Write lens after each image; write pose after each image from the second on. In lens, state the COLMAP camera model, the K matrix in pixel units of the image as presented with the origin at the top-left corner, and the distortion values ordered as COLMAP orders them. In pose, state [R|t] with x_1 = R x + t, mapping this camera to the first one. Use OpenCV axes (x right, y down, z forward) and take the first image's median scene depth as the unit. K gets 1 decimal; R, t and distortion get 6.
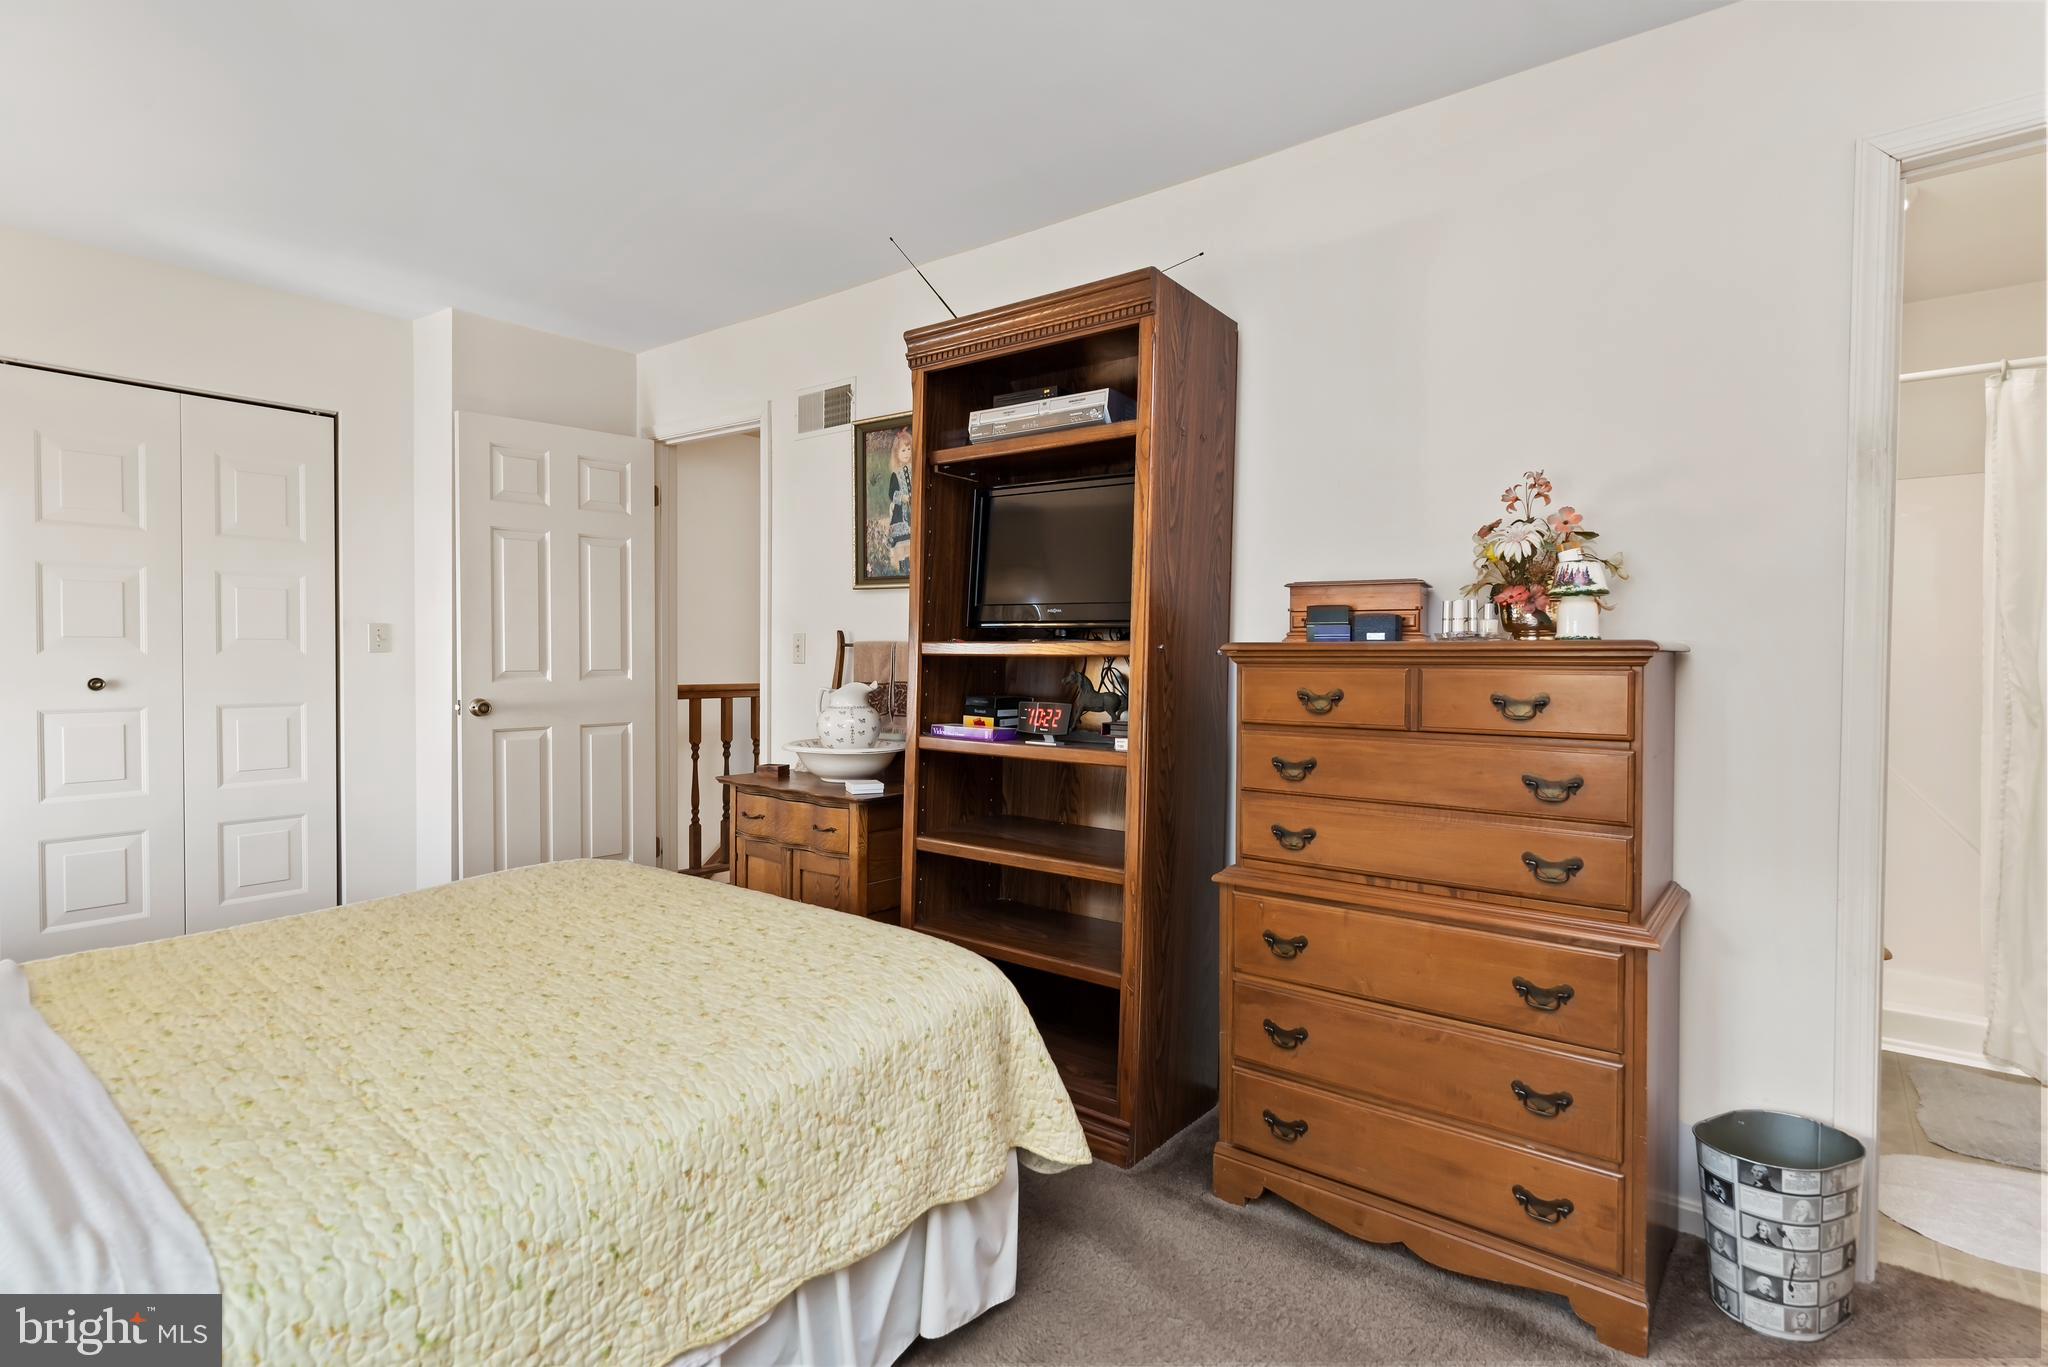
lens RADIAL K [[999.5, 0, 1049.2], [0, 999.5, 681.3], [0, 0, 1]] dist [-0.000807, 0.000894]
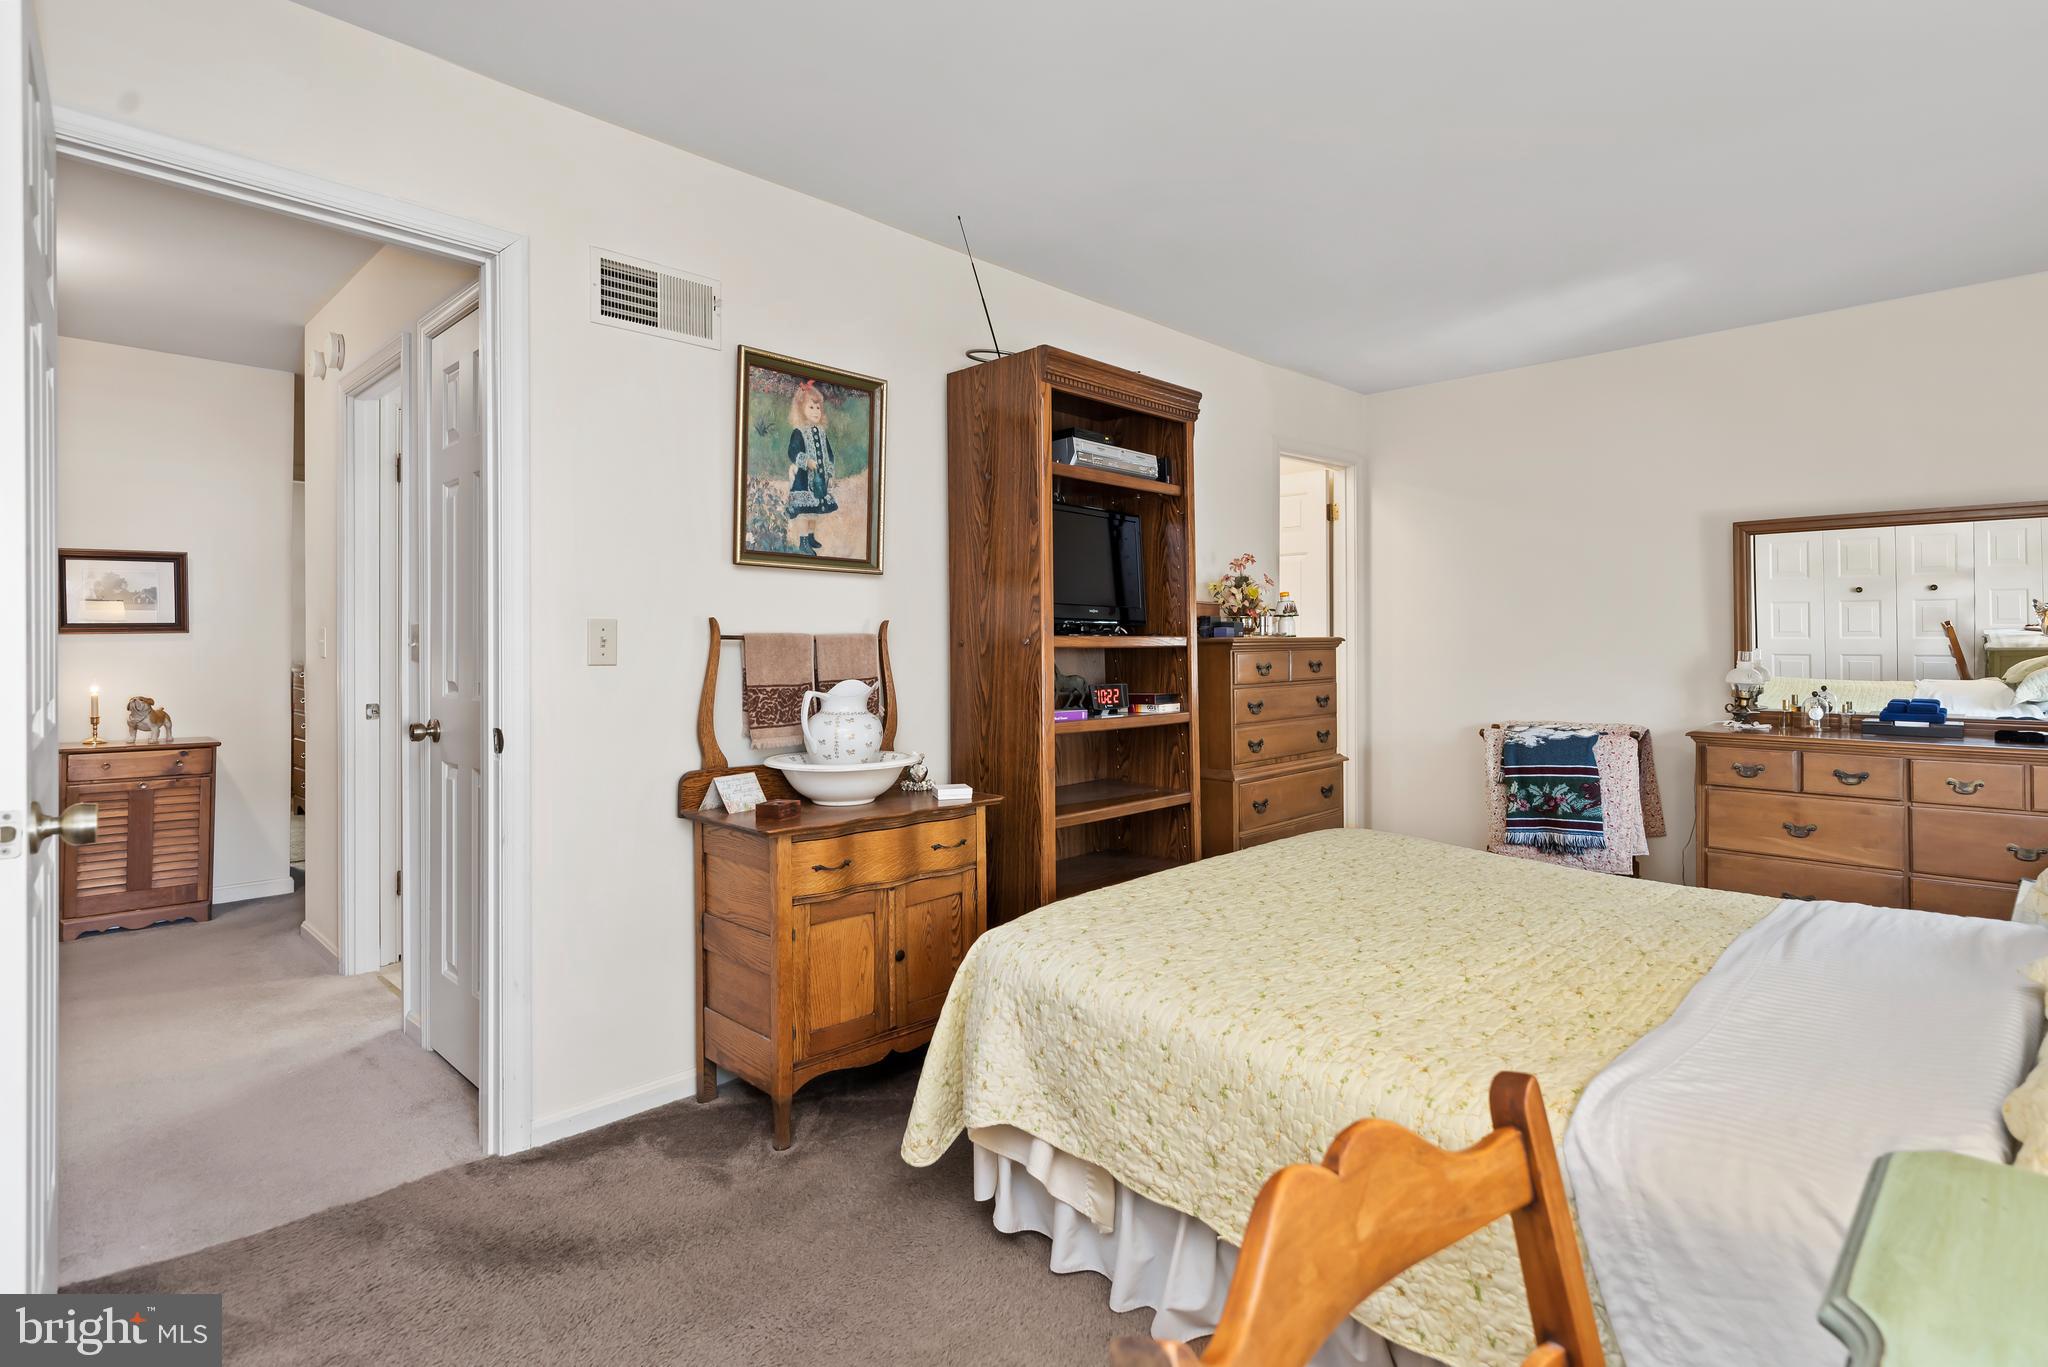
lens RADIAL K [[988.7, 0, 1027.2], [0, 988.7, 644.9], [0, 0, 1]] dist [-0.011325, 0.000042]
pose [[0.109462, -0.001987, 0.993989, -1.236749], [0.037179, 0.999306, -0.002096, -0.029097], [-0.993295, 0.037185, 0.109460, 0.954256]]
